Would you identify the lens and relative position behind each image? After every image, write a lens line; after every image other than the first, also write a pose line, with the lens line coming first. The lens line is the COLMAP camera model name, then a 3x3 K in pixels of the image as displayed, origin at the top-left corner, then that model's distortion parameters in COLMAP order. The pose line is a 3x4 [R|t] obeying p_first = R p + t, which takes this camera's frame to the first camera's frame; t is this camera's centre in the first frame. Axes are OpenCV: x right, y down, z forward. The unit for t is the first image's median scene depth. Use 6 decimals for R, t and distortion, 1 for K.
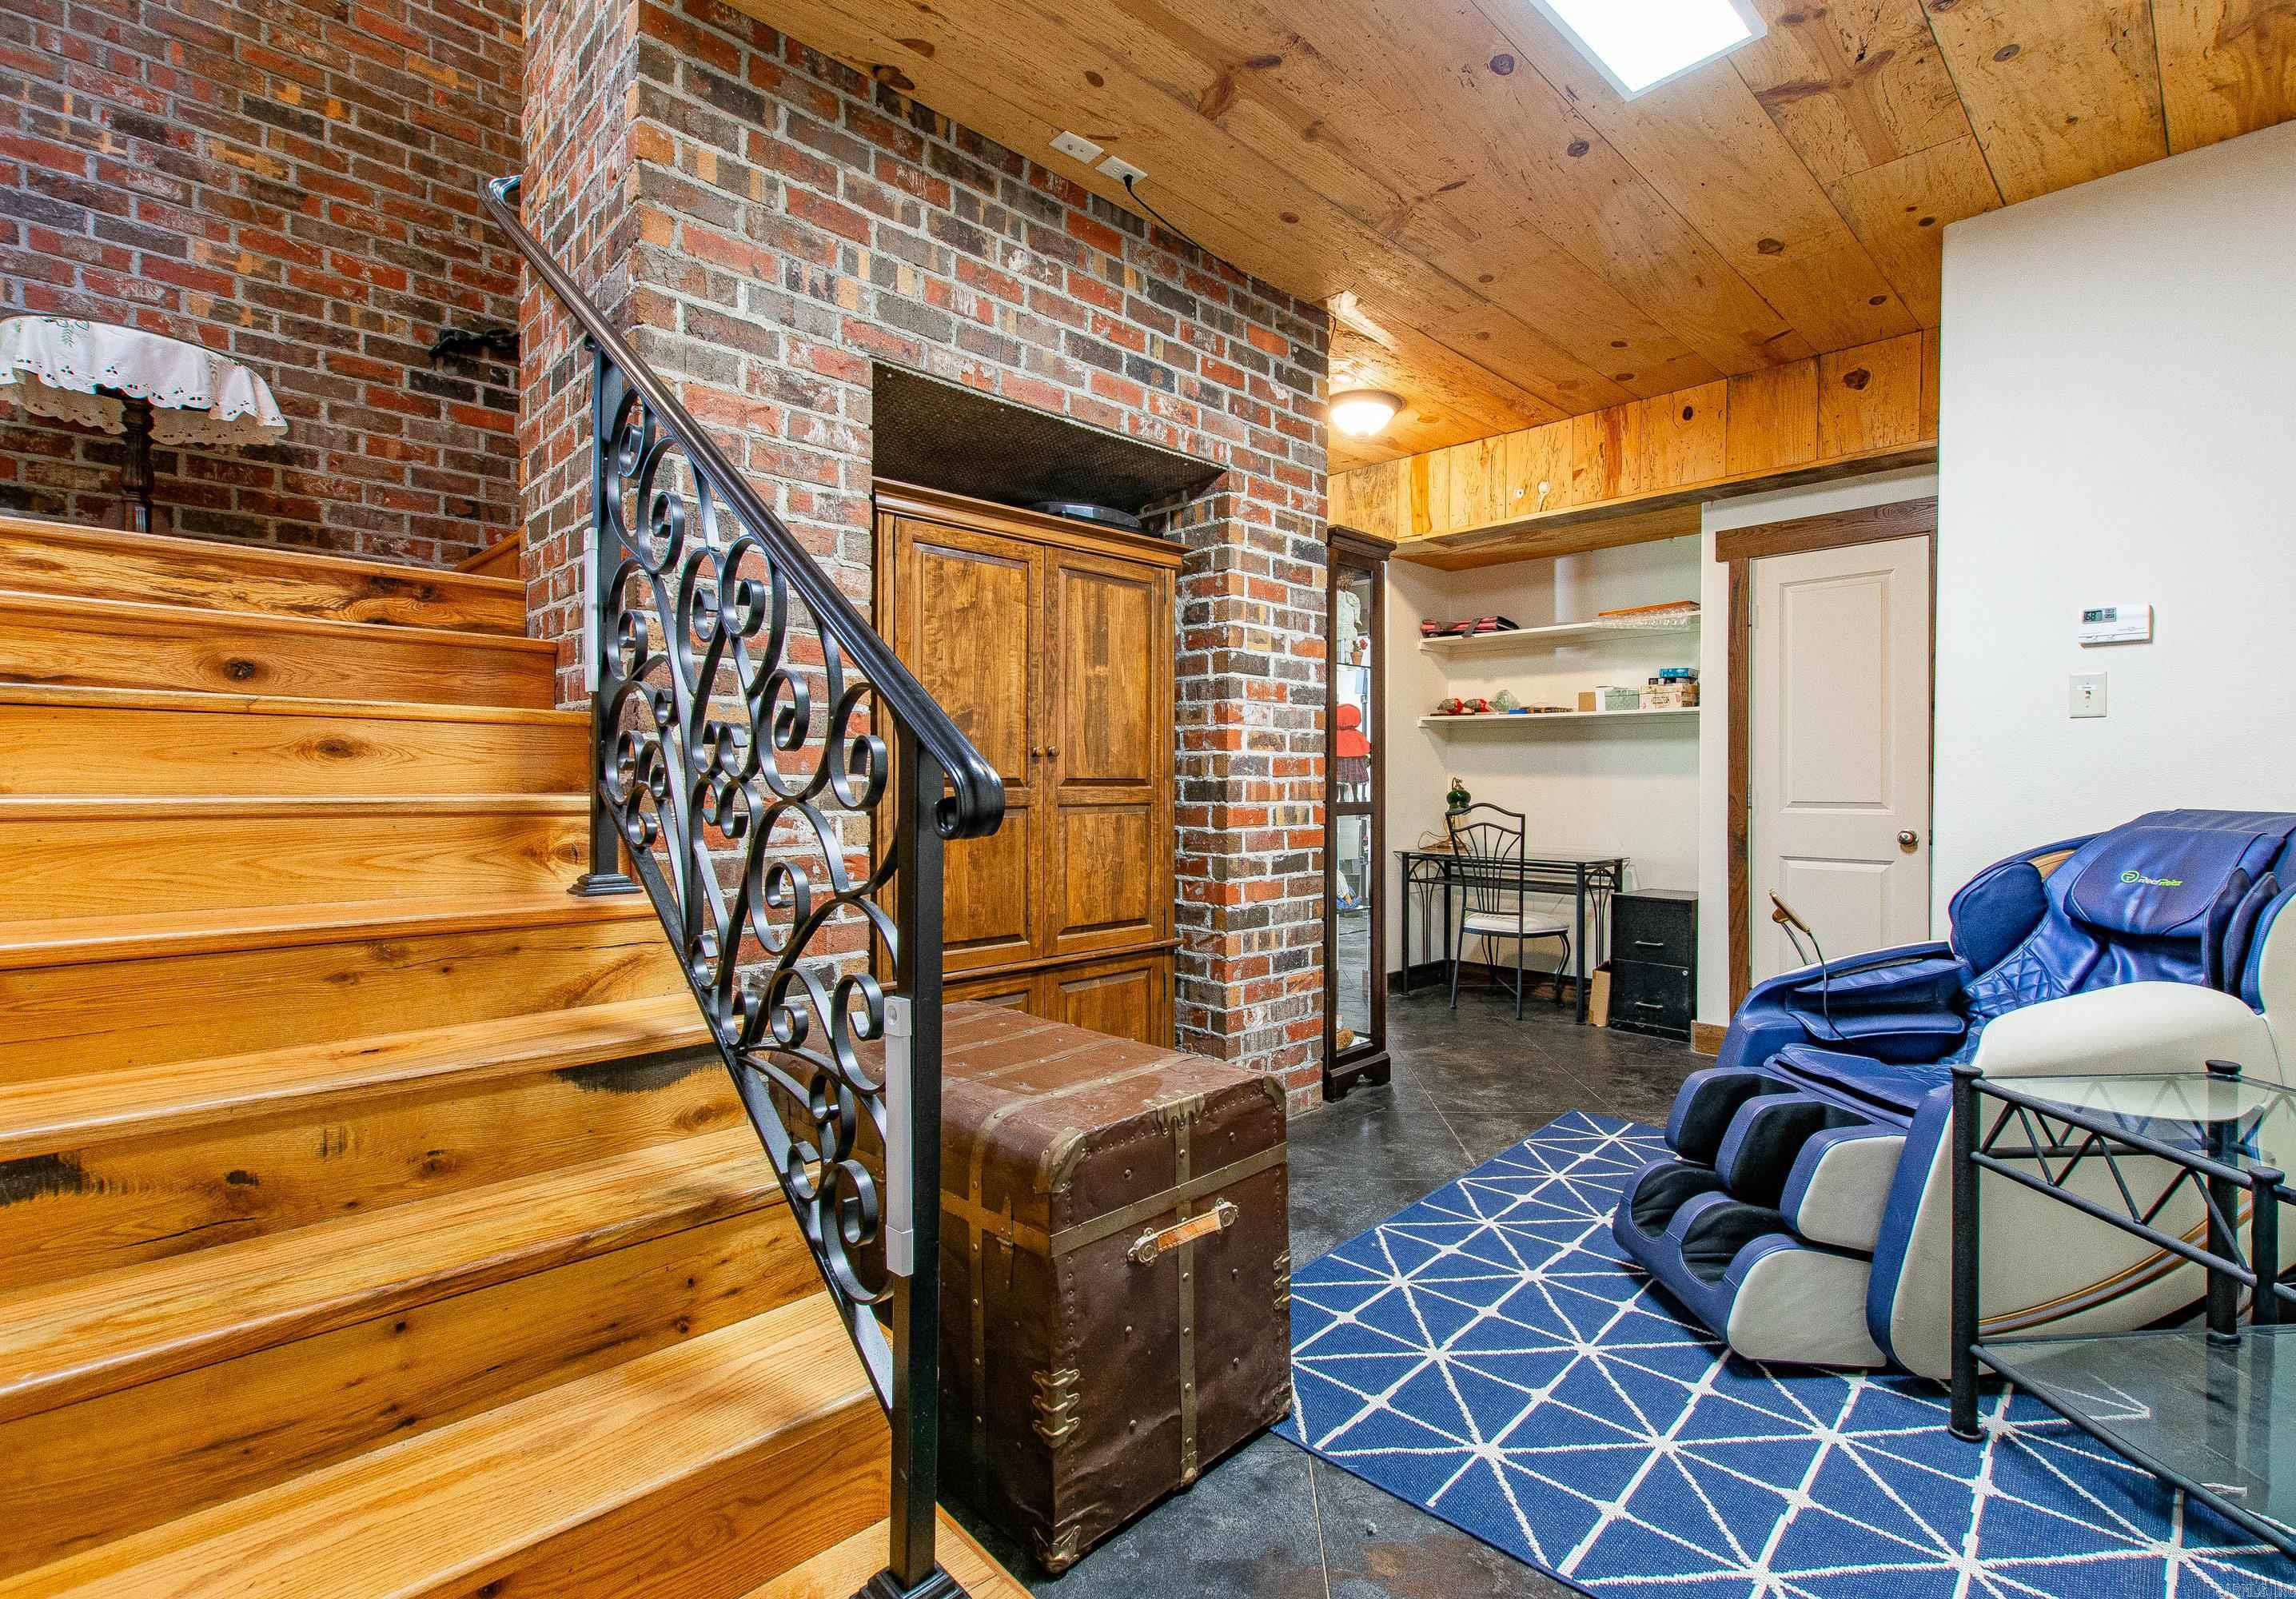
lens RADIAL K [[1113.6, 0, 1148.0], [0, 1113.6, 799.5], [0, 0, 1]] dist [-0.002040, -0.000047]
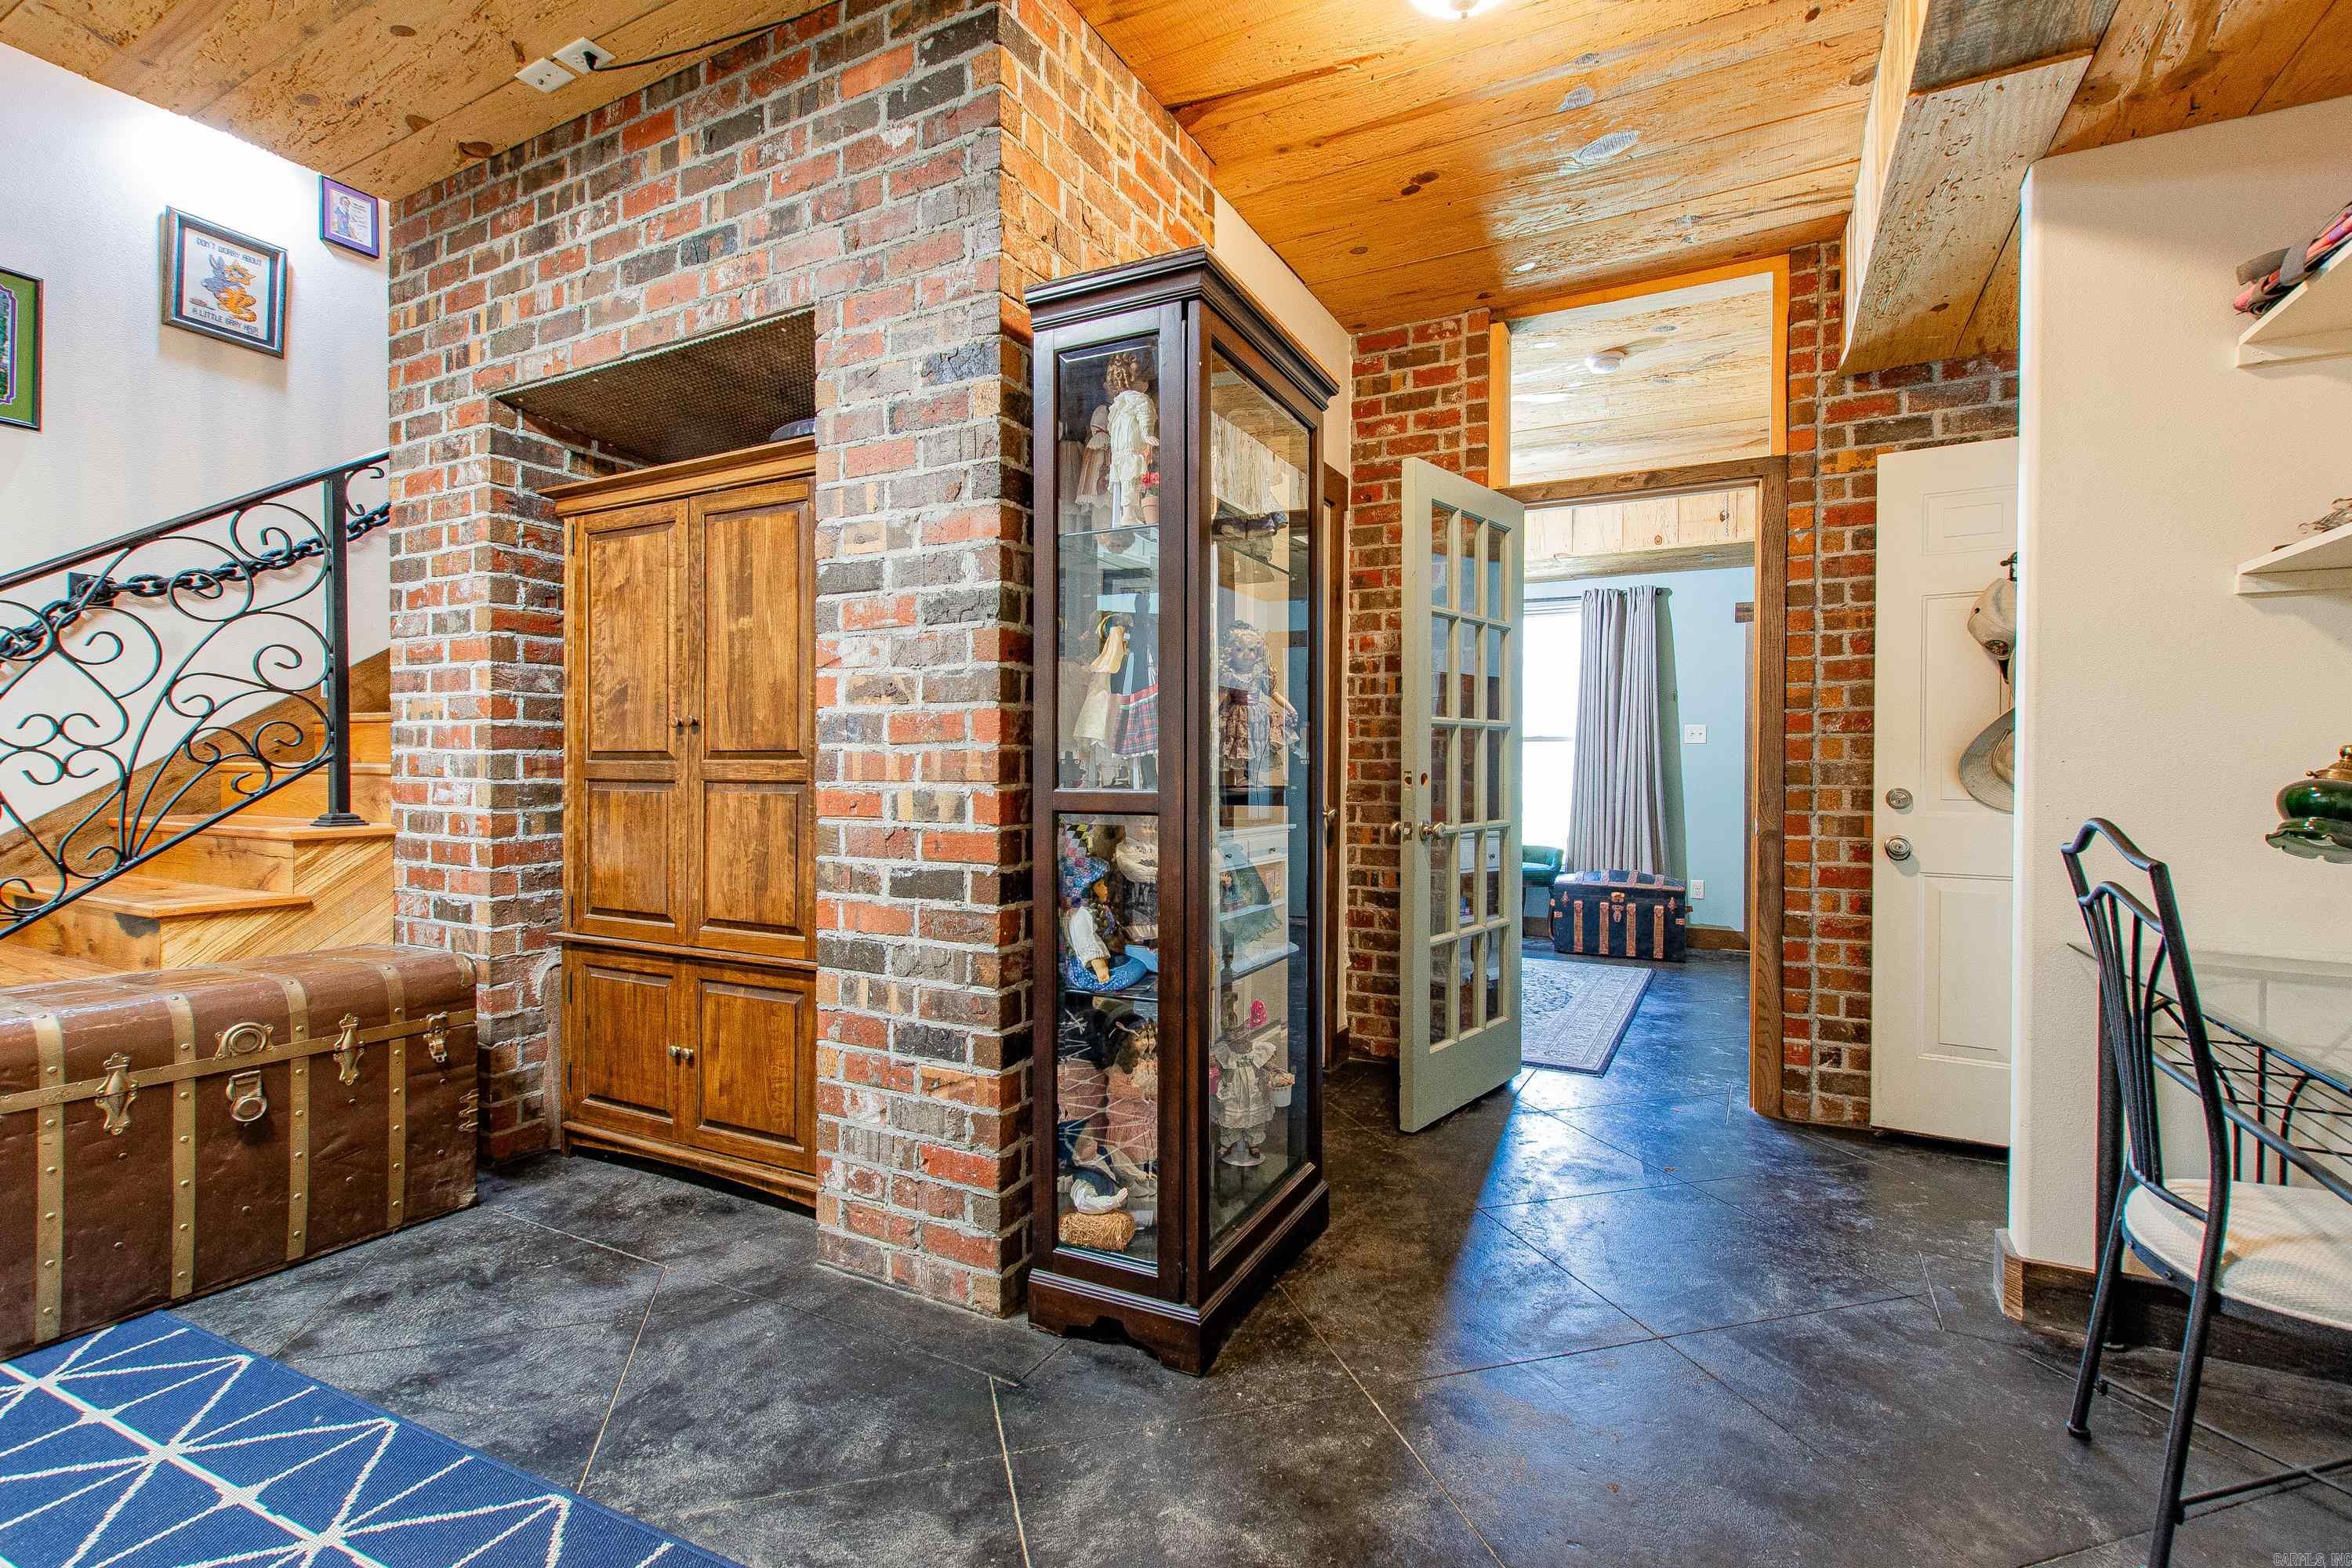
lens RADIAL K [[1025.2, 0, 1181.2], [0, 1025.2, 774.2], [0, 0, 1]] dist [0.012867, -0.004382]
pose [[0.303771, 0.008202, -0.952710, 0.745402], [-0.015204, 0.999877, 0.003761, -0.008102], [0.952624, 0.013342, 0.303858, 1.004562]]
